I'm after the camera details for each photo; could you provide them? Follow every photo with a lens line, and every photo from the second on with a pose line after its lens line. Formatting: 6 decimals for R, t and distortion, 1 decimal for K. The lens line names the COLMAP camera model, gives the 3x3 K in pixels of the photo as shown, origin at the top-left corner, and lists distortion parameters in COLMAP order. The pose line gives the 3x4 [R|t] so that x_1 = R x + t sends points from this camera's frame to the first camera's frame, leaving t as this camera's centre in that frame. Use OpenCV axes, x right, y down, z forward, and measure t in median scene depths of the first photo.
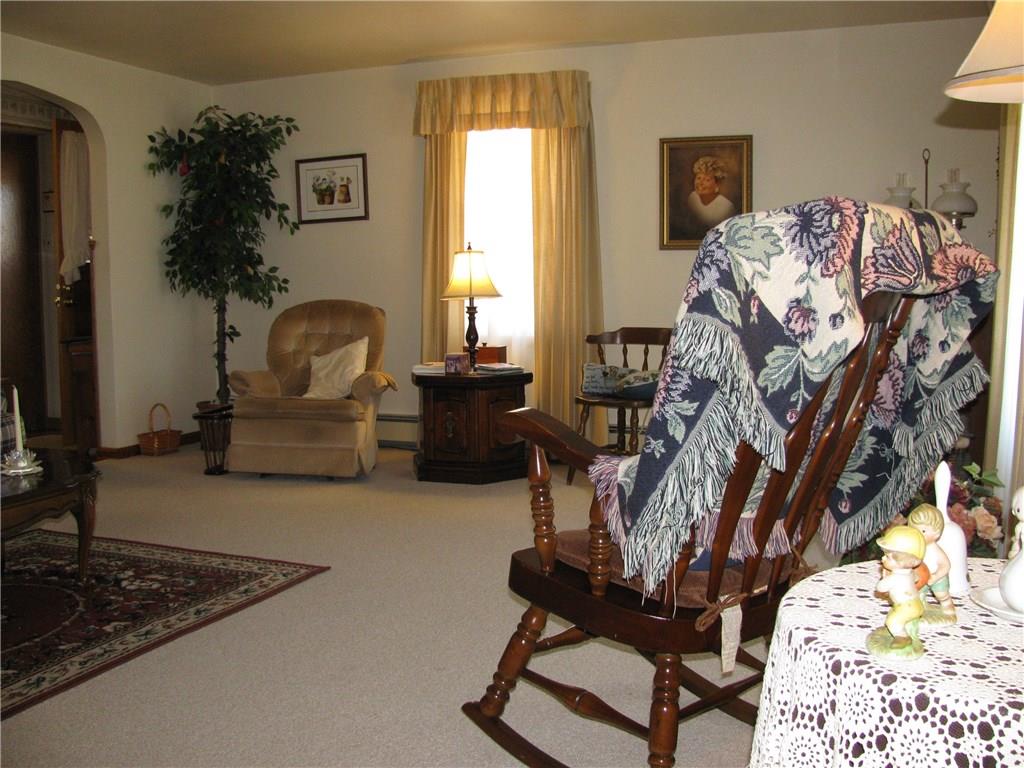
lens RADIAL K [[1058.5, 0, 520.7], [0, 1058.5, 382.7], [0, 0, 1]] dist [-0.224669, 0.282954]
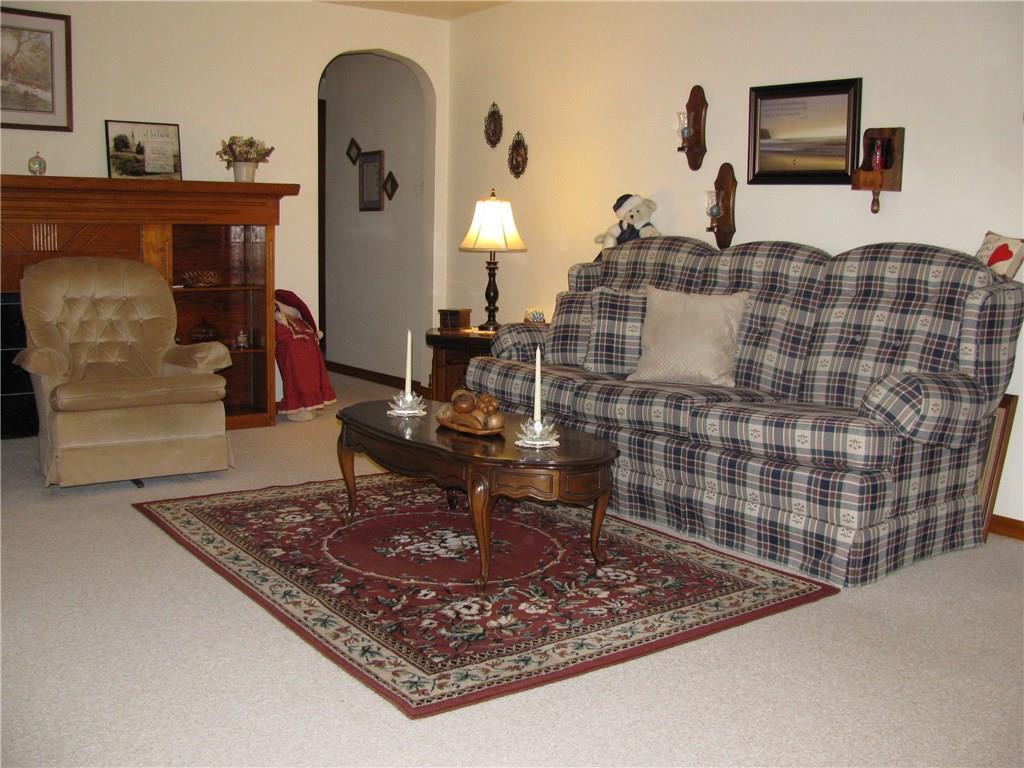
lens RADIAL K [[1058.5, 0, 520.7], [0, 1058.5, 382.7], [0, 0, 1]] dist [-0.224669, 0.282954]
pose [[-0.520266, 0.114454, -0.846300, 0.179035], [-0.098668, 0.976286, 0.192690, -0.087680], [0.848285, 0.183753, -0.496636, 0.903067]]
